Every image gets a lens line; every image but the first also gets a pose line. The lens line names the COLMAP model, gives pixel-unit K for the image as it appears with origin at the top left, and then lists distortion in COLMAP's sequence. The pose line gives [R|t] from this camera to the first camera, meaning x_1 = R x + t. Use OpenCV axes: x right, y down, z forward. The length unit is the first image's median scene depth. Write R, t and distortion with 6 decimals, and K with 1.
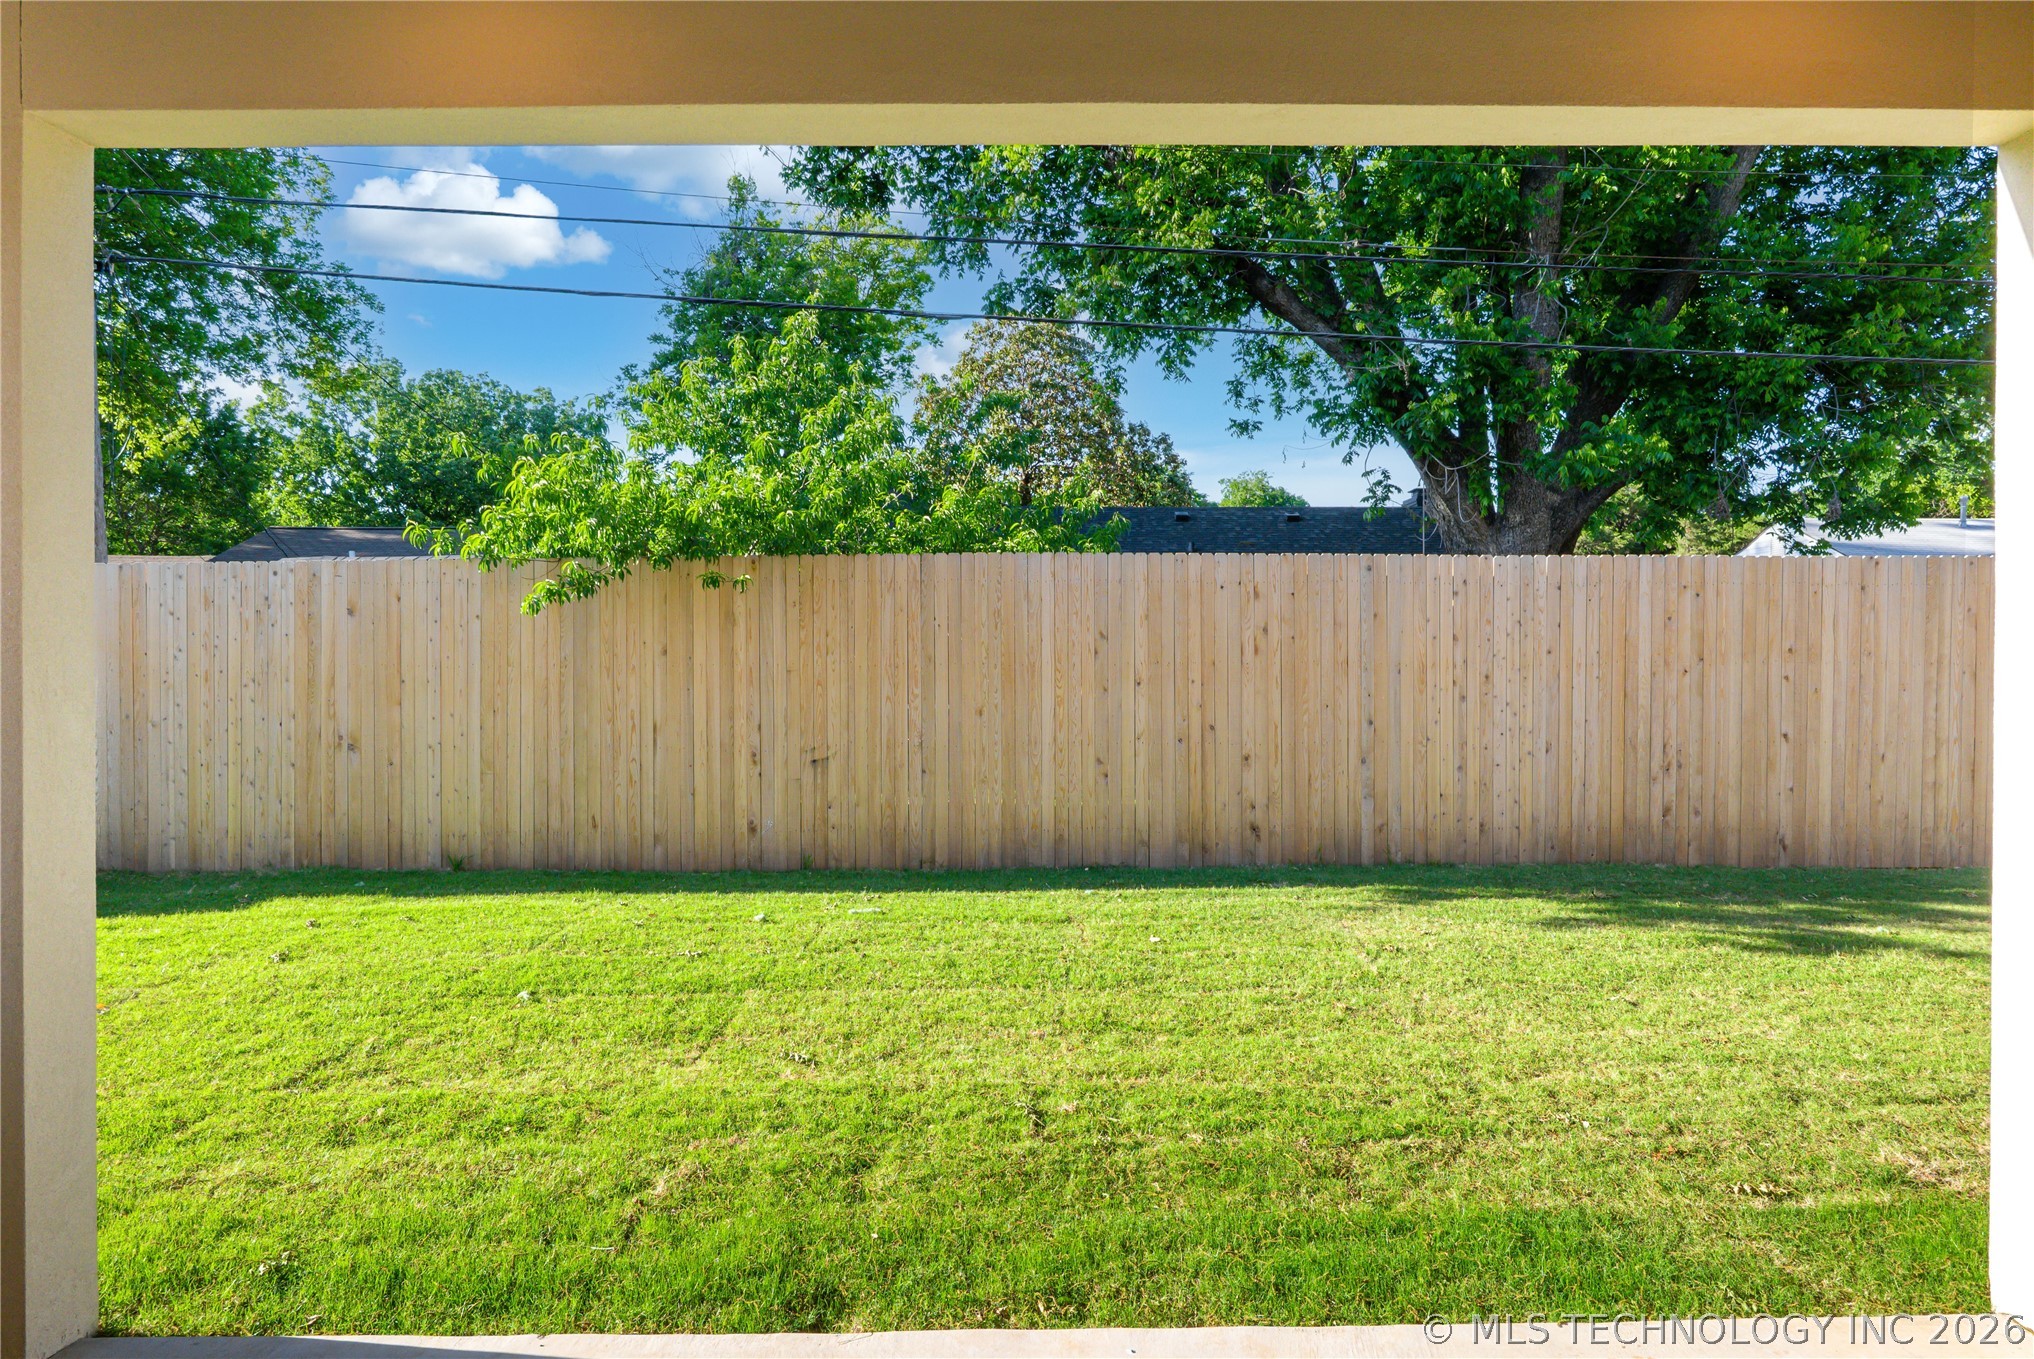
lens RADIAL K [[1089.8, 0, 1037.1], [0, 1089.8, 672.6], [0, 0, 1]] dist [-0.000950, 0.000429]
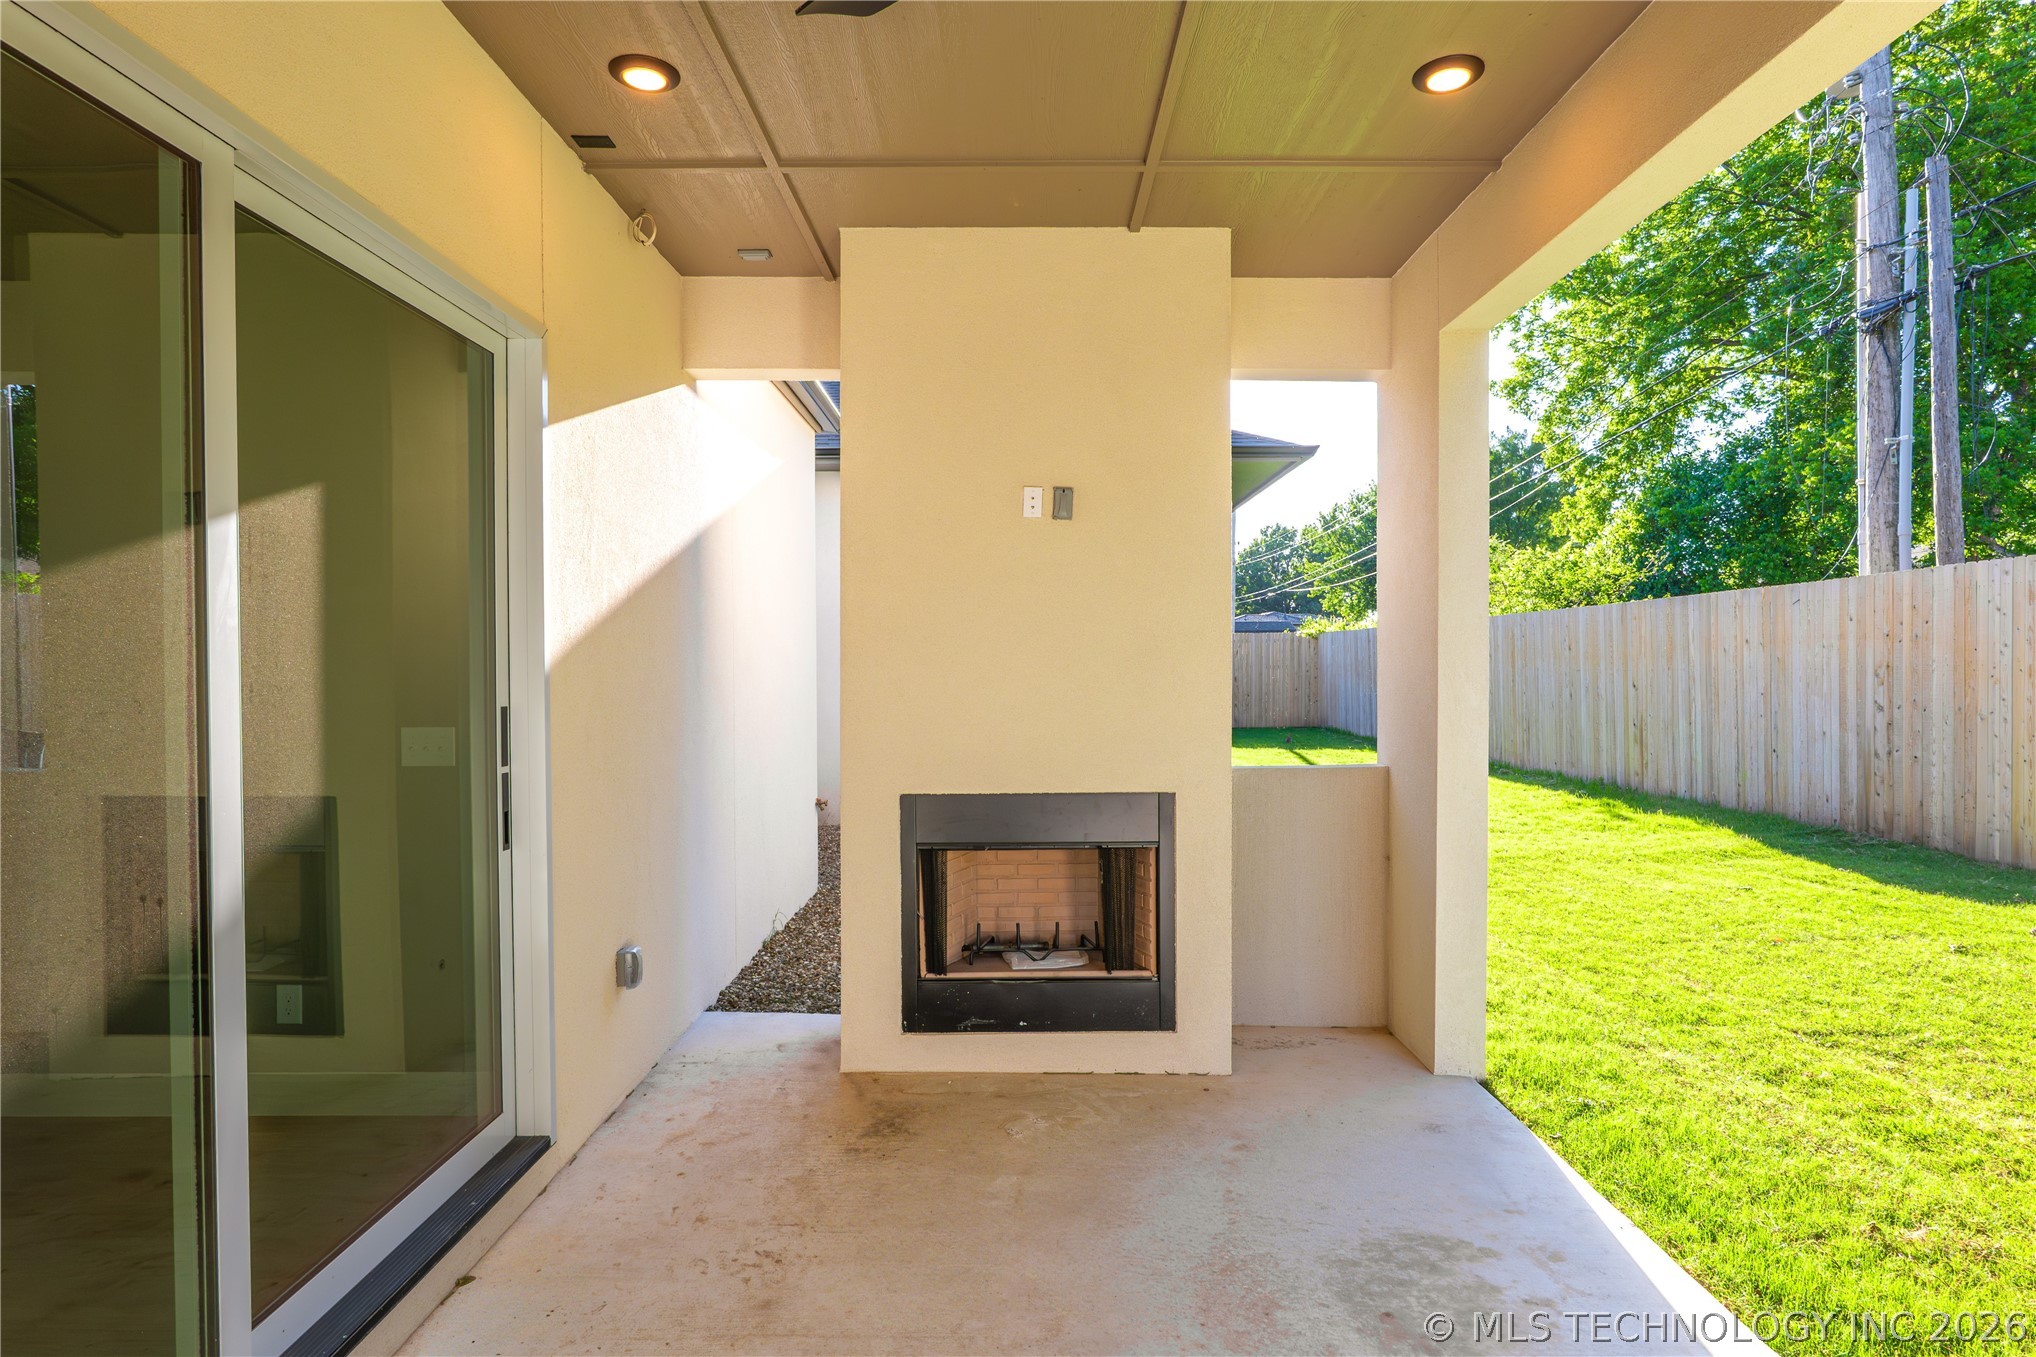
lens RADIAL K [[1090.9, 0, 1038.2], [0, 1090.9, 671.5], [0, 0, 1]] dist [-0.000950, 0.000429]
pose [[0.011324, 0.007390, -0.999909, 0.410133], [-0.006288, 0.999953, 0.007319, 0.007027], [0.999916, 0.006205, 0.011370, 0.202211]]
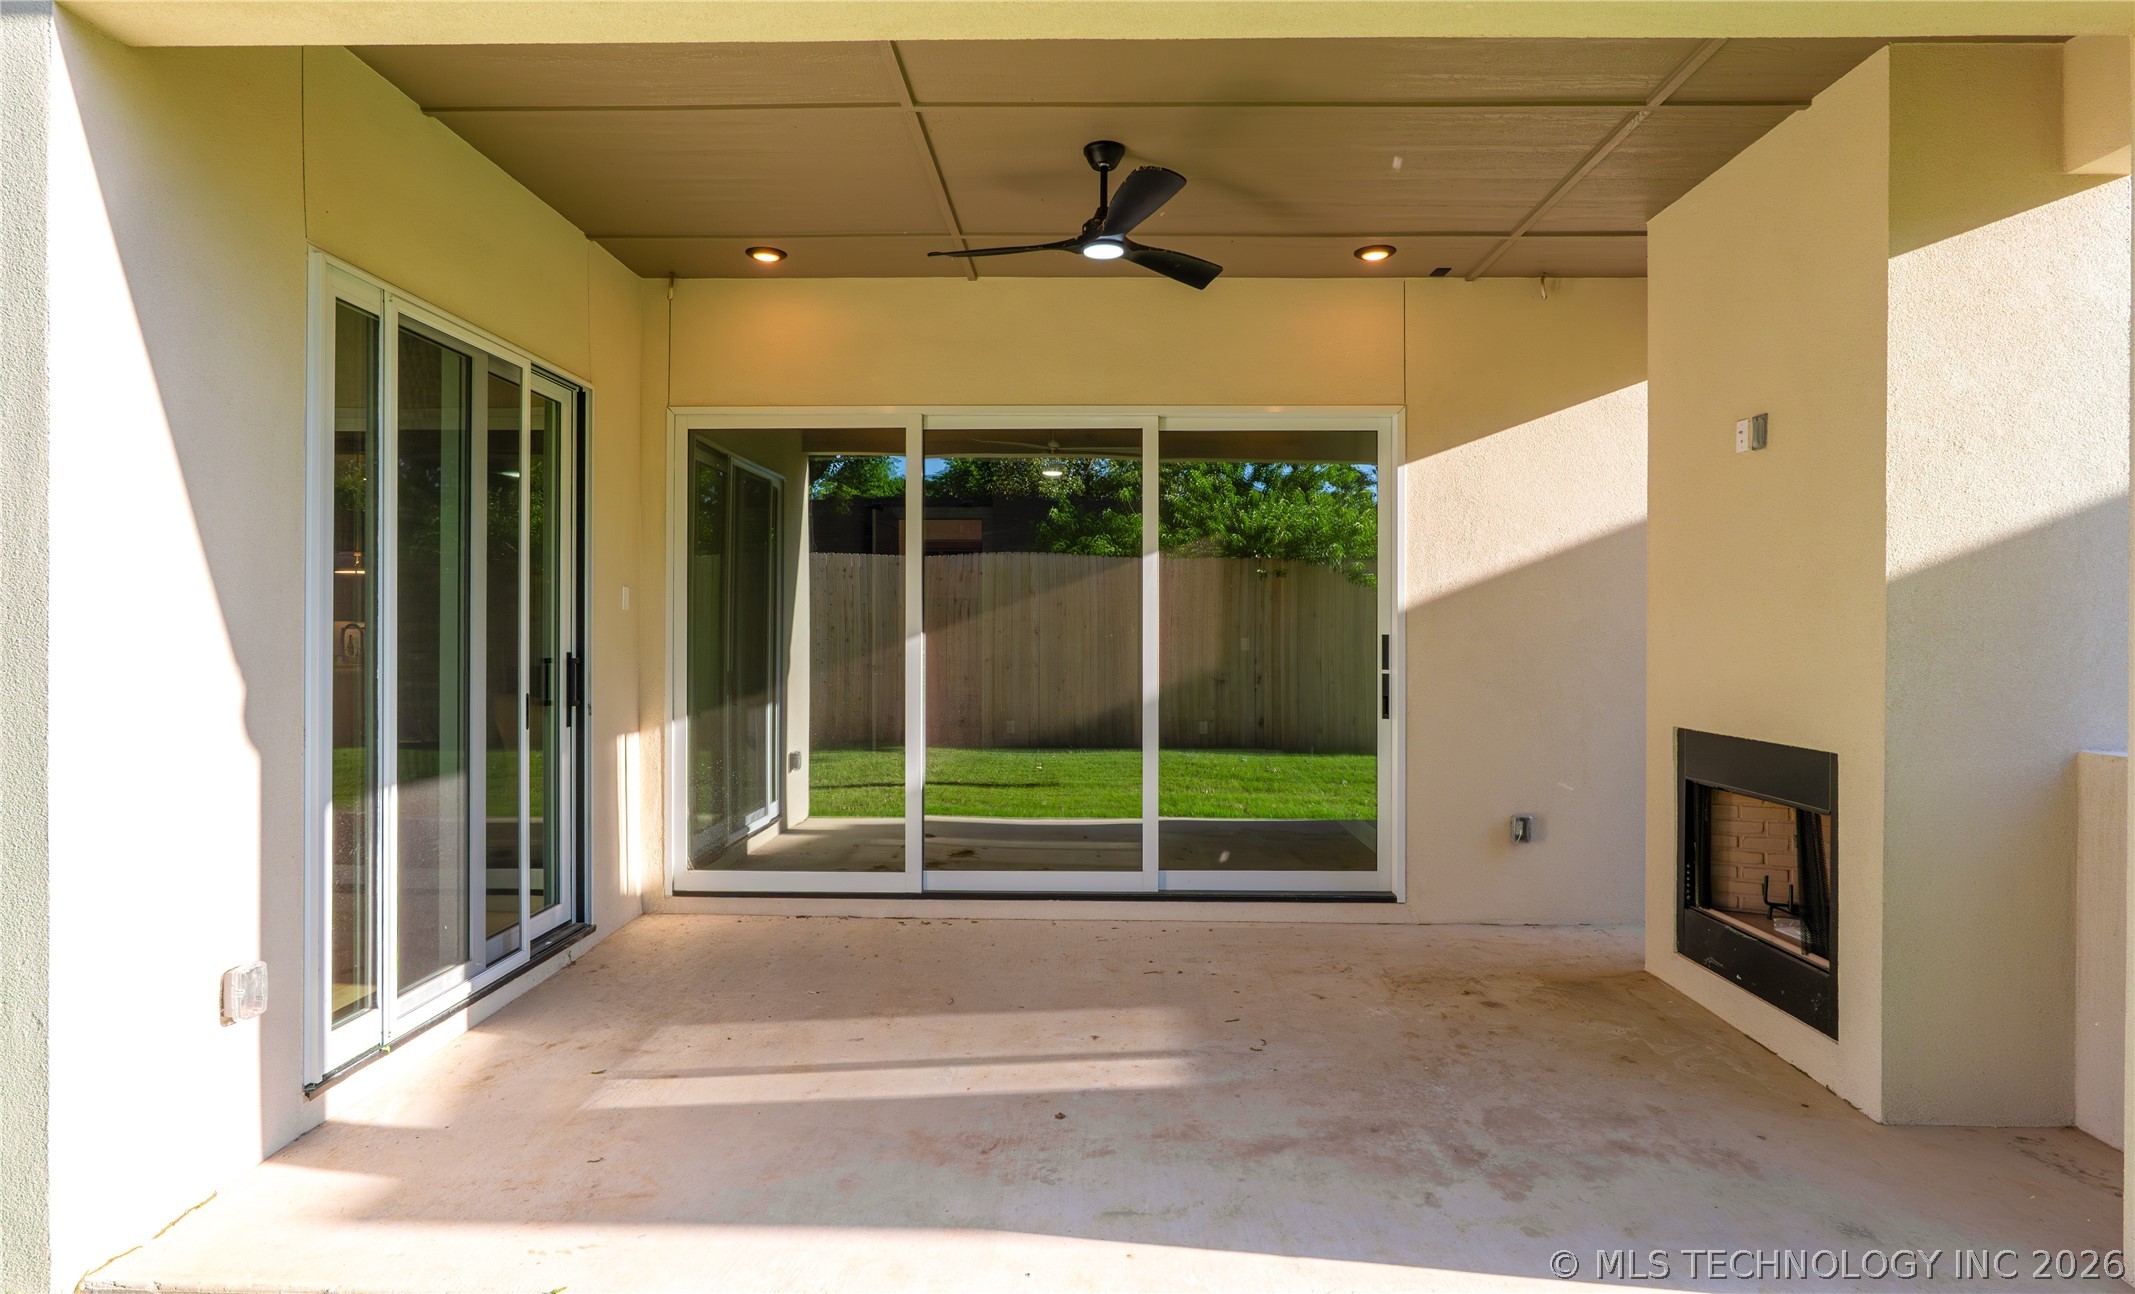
lens RADIAL K [[1127.5, 0, 1070.2], [0, 1127.5, 633.2], [0, 0, 1]] dist [-0.000888, 0.000390]
pose [[-0.999713, -0.004737, 0.023492, -0.033412], [-0.004451, 0.999916, 0.012179, 0.023562], [-0.023548, 0.012071, -0.999650, 1.241122]]
